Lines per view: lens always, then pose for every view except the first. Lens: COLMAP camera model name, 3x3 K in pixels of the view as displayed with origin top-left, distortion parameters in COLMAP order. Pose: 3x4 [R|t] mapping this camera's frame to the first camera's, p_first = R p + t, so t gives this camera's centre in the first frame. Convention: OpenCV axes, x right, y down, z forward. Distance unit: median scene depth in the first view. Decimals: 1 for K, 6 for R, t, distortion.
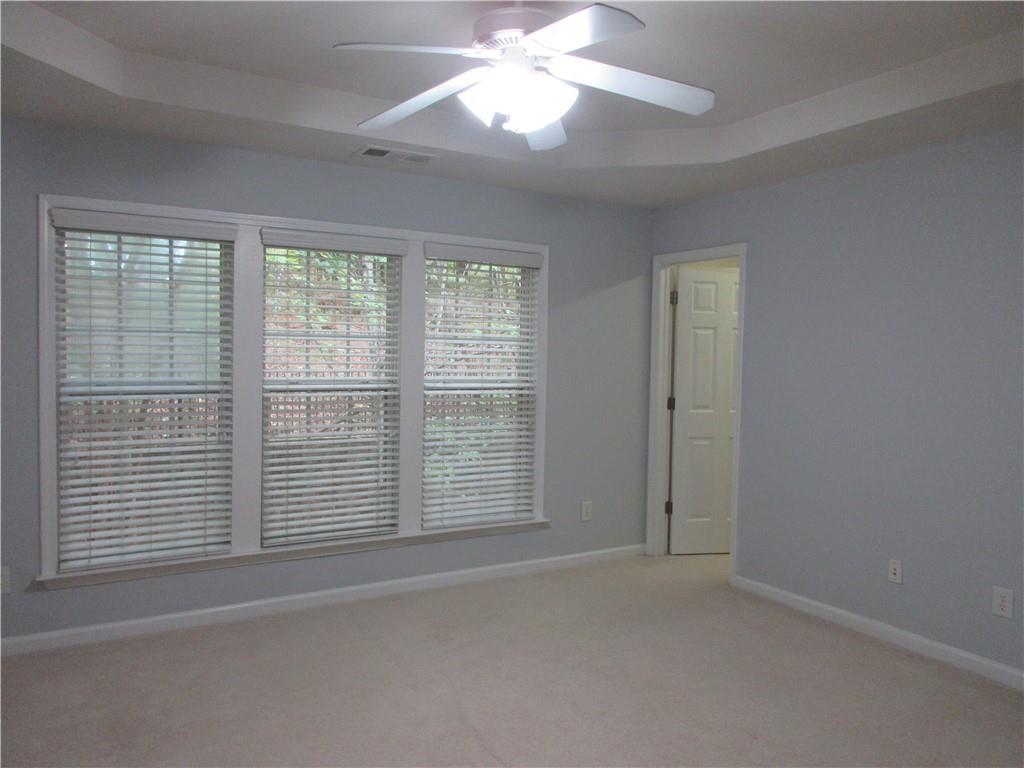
lens RADIAL K [[760.2, 0, 509.8], [0, 760.2, 378.4], [0, 0, 1]] dist [-0.001319, 0.003296]
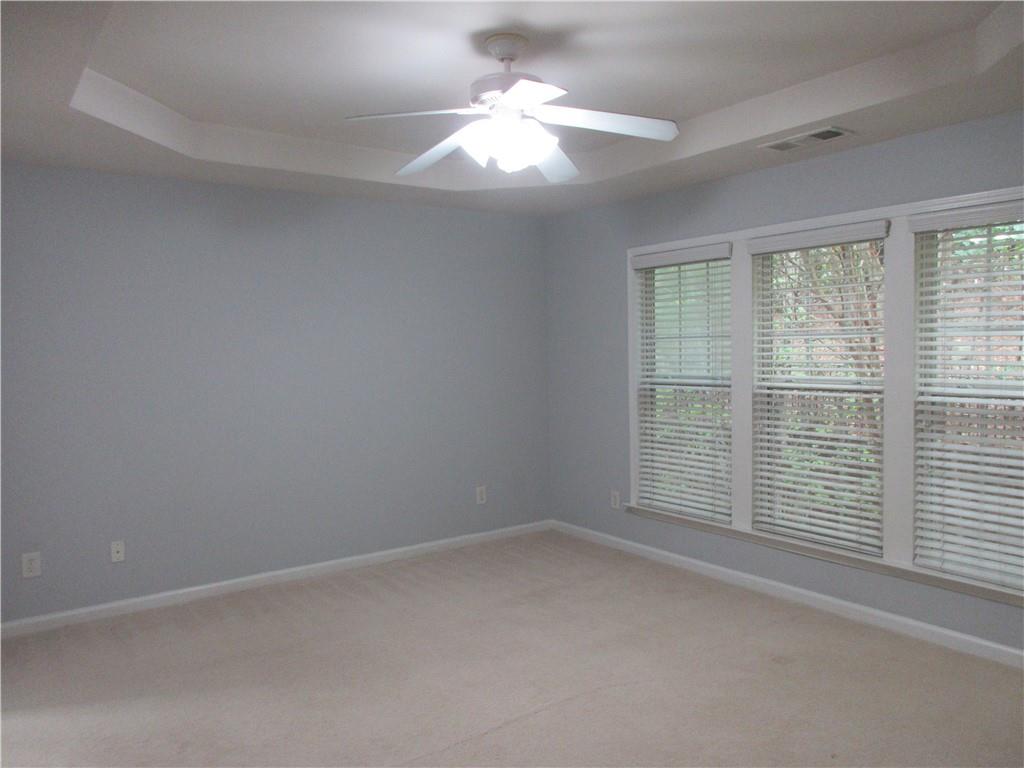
lens RADIAL K [[760.2, 0, 509.8], [0, 760.2, 378.4], [0, 0, 1]] dist [-0.001319, 0.003296]
pose [[0.089769, 0.028876, -0.995544, 0.731366], [-0.011261, 0.999545, 0.027977, -0.022919], [0.995899, 0.008699, 0.090054, 0.538408]]
